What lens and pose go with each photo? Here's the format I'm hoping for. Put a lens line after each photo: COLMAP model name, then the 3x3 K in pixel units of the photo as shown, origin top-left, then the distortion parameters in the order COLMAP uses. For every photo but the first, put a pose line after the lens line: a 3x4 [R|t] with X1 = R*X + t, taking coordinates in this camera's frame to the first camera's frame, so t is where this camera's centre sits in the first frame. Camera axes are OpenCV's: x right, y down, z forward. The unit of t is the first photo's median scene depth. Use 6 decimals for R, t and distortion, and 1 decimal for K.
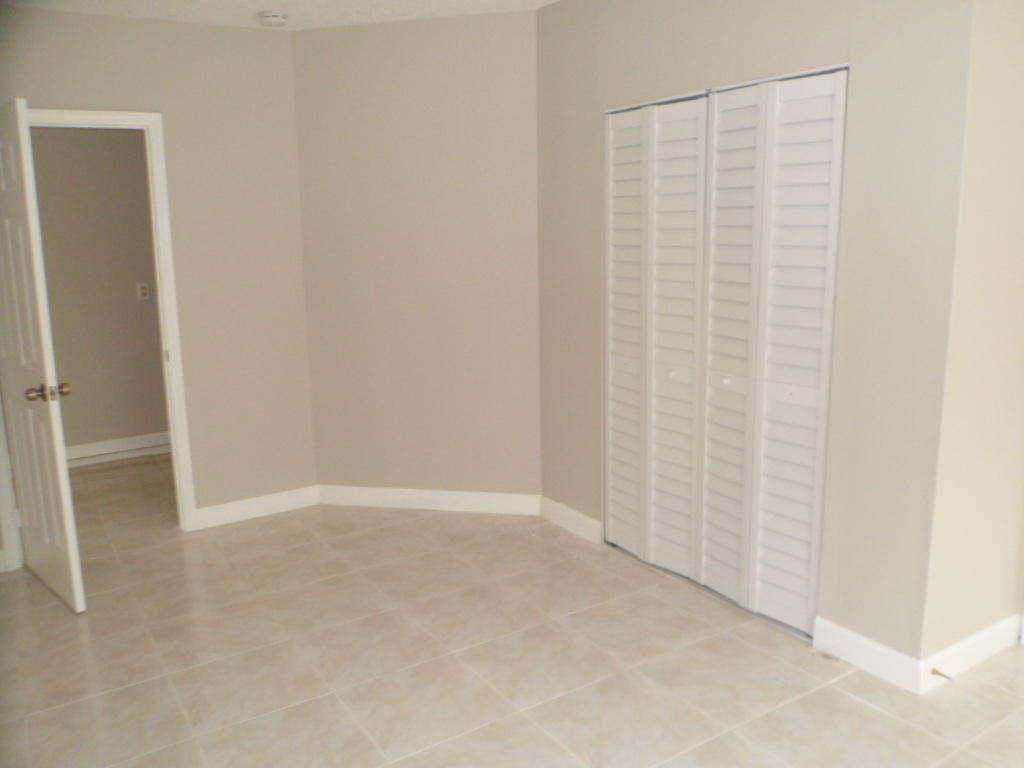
lens RADIAL K [[840.6, 0, 526.8], [0, 840.6, 379.0], [0, 0, 1]] dist [-0.021397, -0.005636]
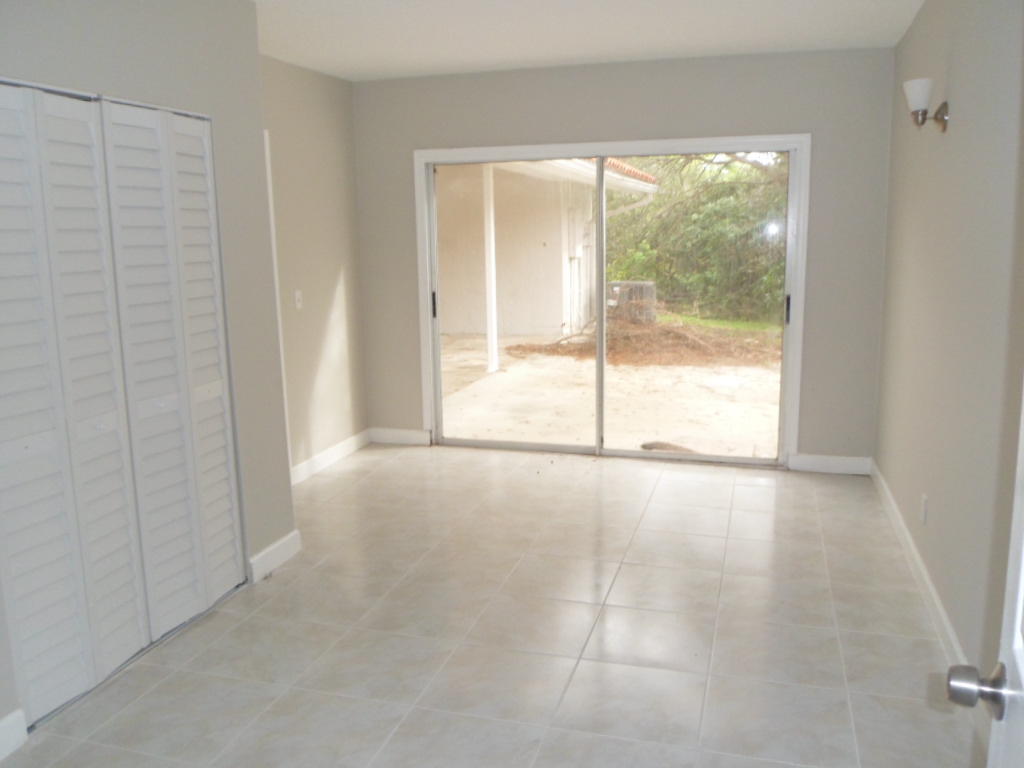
lens RADIAL K [[840.6, 0, 526.8], [0, 840.6, 379.0], [0, 0, 1]] dist [-0.021397, -0.005636]
pose [[-0.656946, -0.107493, 0.746236, -0.770572], [0.158710, 0.947888, 0.276261, -0.230163], [-0.737044, 0.299924, -0.605650, 1.284853]]
